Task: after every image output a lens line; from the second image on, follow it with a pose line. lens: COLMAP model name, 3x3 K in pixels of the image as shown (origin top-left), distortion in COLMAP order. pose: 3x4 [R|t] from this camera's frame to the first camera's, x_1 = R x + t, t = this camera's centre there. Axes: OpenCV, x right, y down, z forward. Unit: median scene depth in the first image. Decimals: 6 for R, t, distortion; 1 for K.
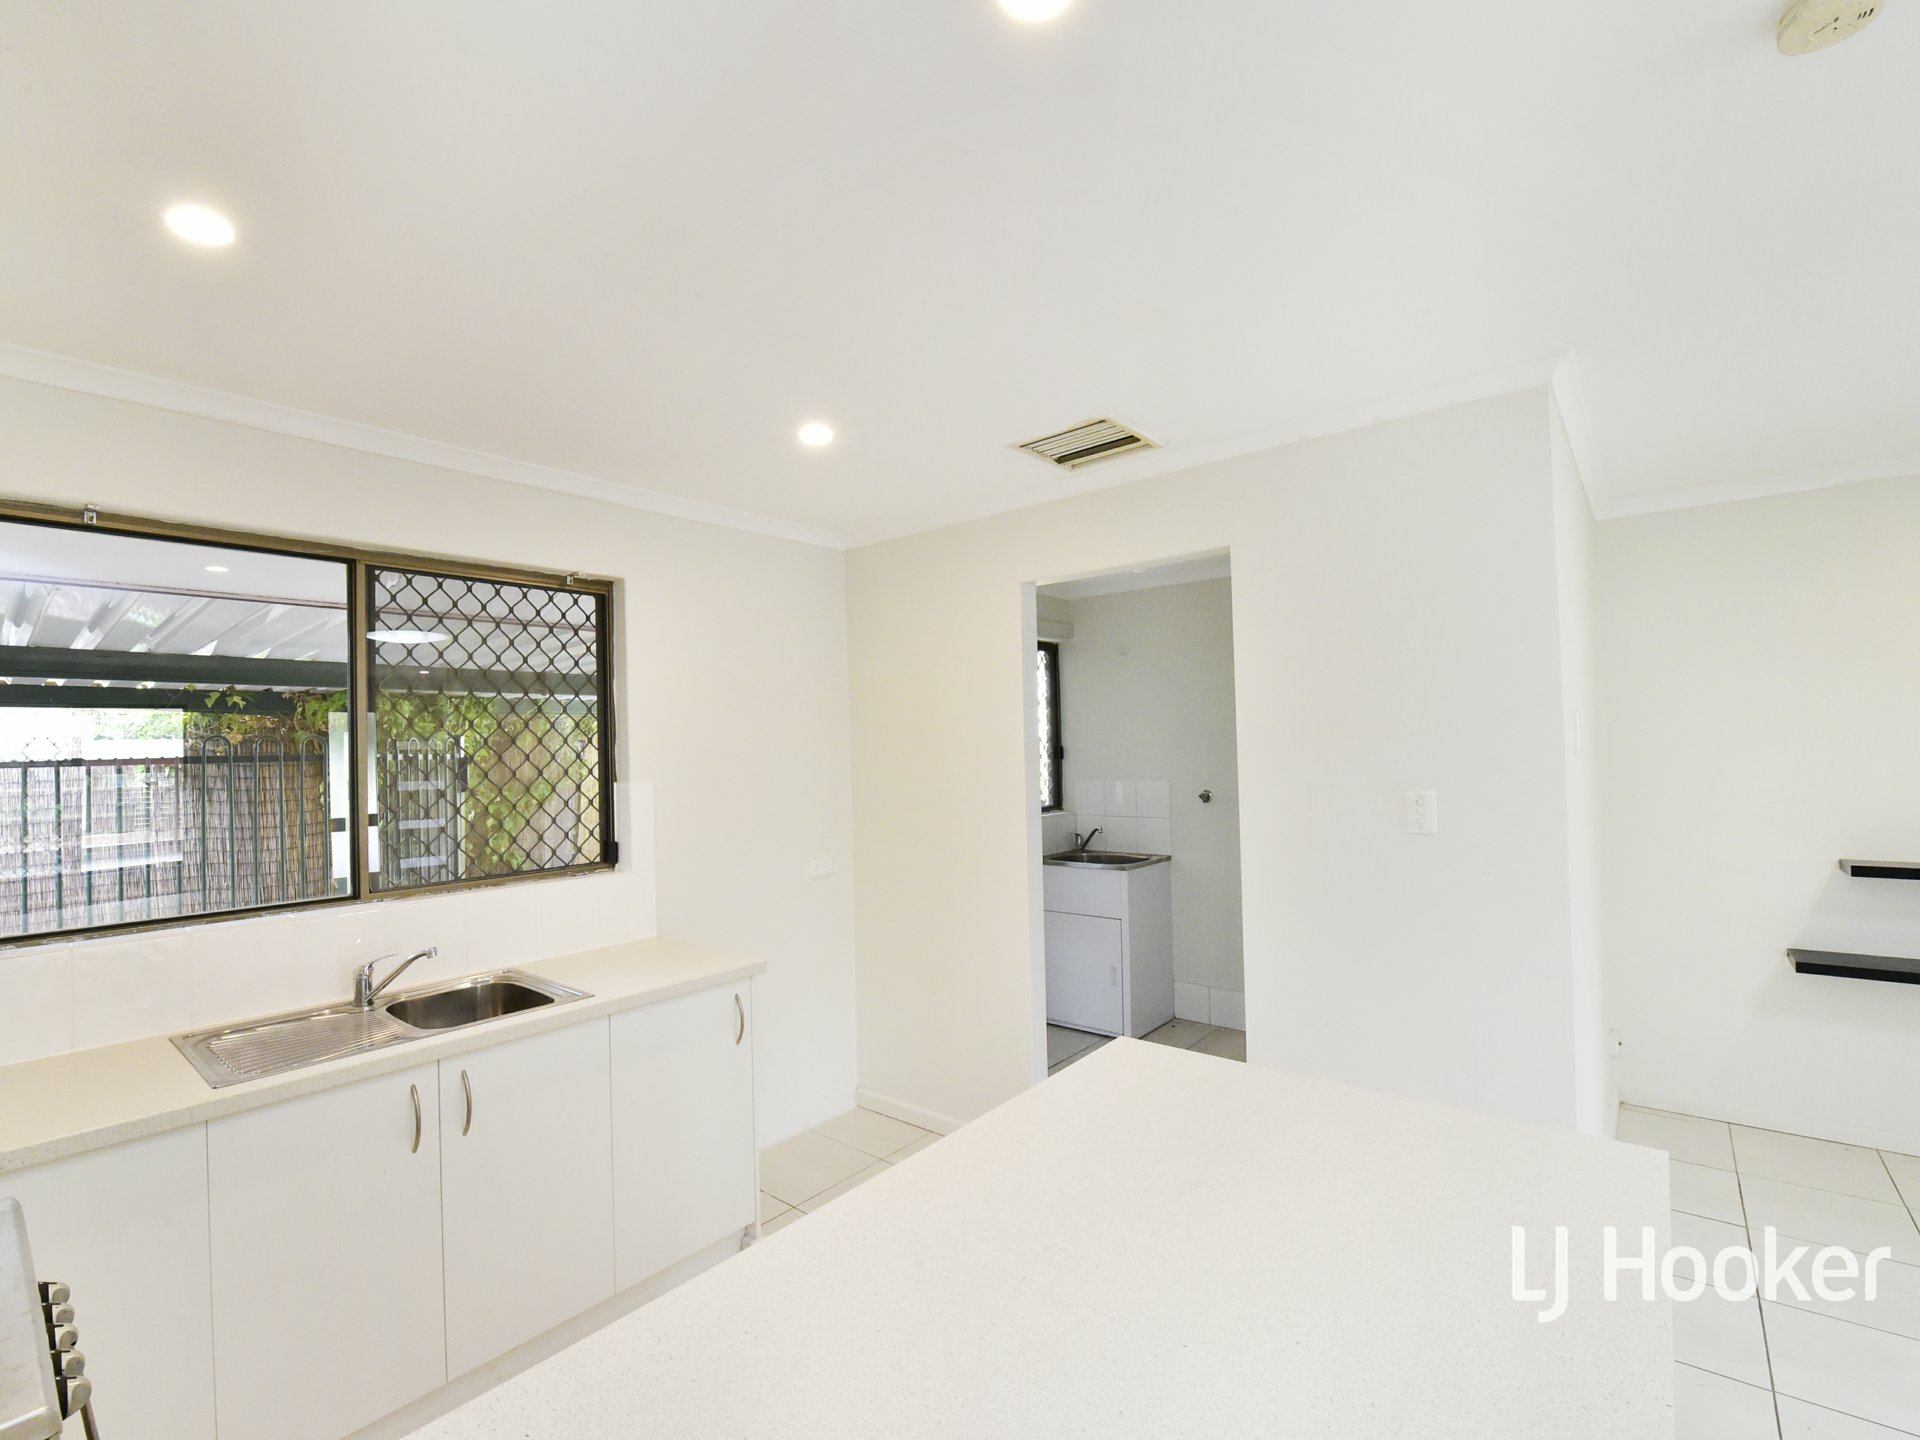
lens RADIAL K [[860.9, 0, 949.4], [0, 860.9, 735.3], [0, 0, 1]] dist [-0.018523, -0.001236]
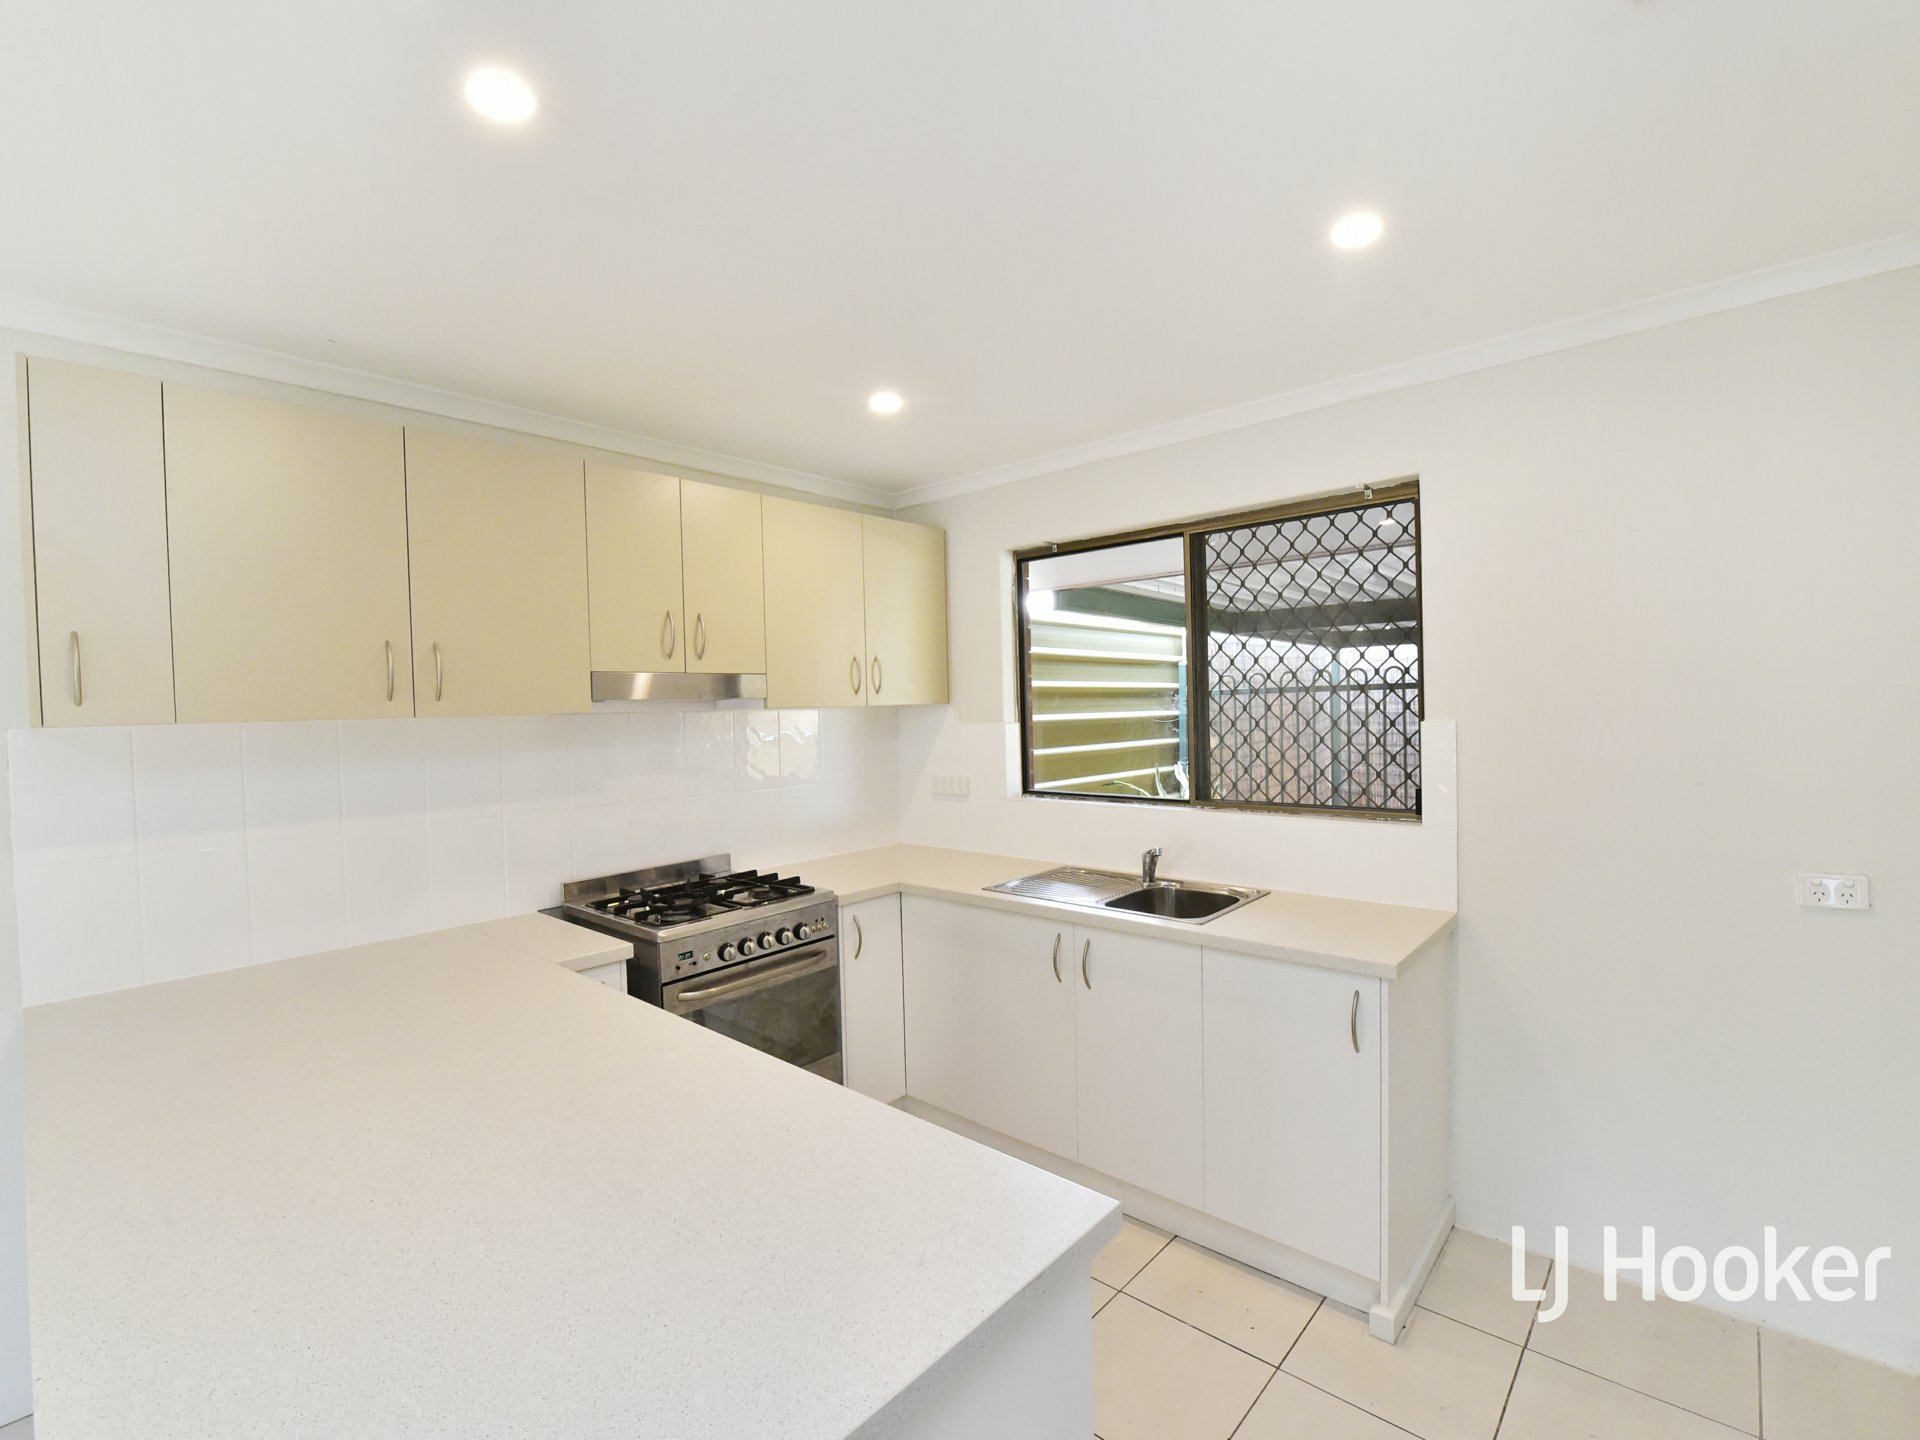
lens RADIAL K [[860.9, 0, 964.5], [0, 860.9, 739.3], [0, 0, 1]] dist [-0.018523, -0.001236]
pose [[-0.030152, 0.069827, -0.997103, 0.536897], [0.042061, 0.996762, 0.068531, -0.003960], [0.998660, -0.039873, -0.032991, 0.654882]]
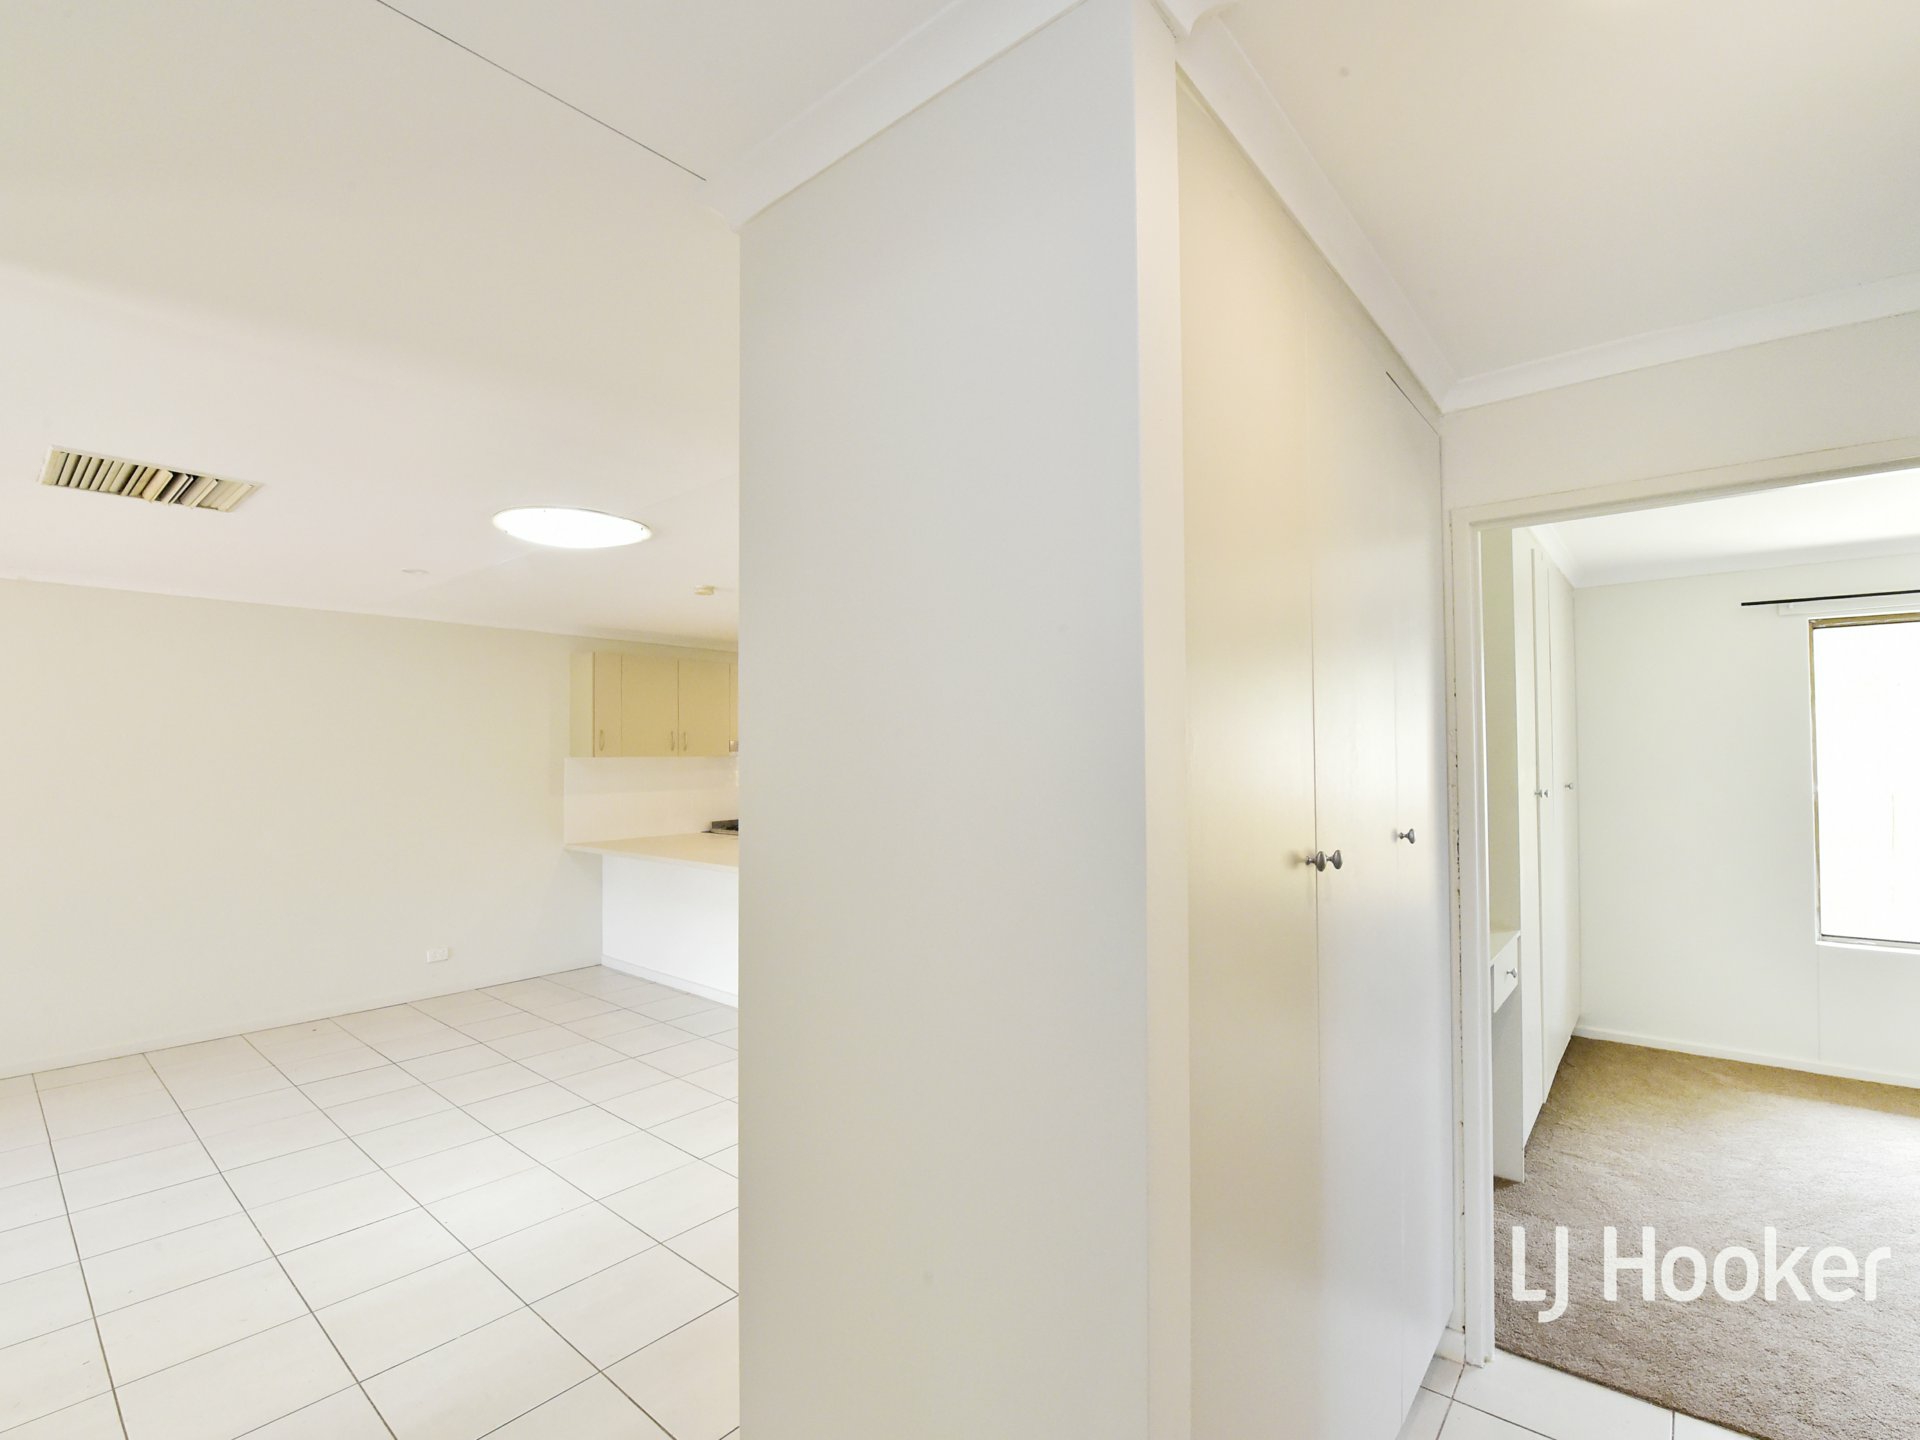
lens RADIAL K [[860.9, 0, 971.2], [0, 860.9, 717.5], [0, 0, 1]] dist [-0.018523, -0.001236]
pose [[-0.005433, -0.020904, -0.999767, 2.275746], [0.023567, 0.999501, -0.021026, -0.031427], [0.999707, -0.023676, -0.004938, 0.988039]]
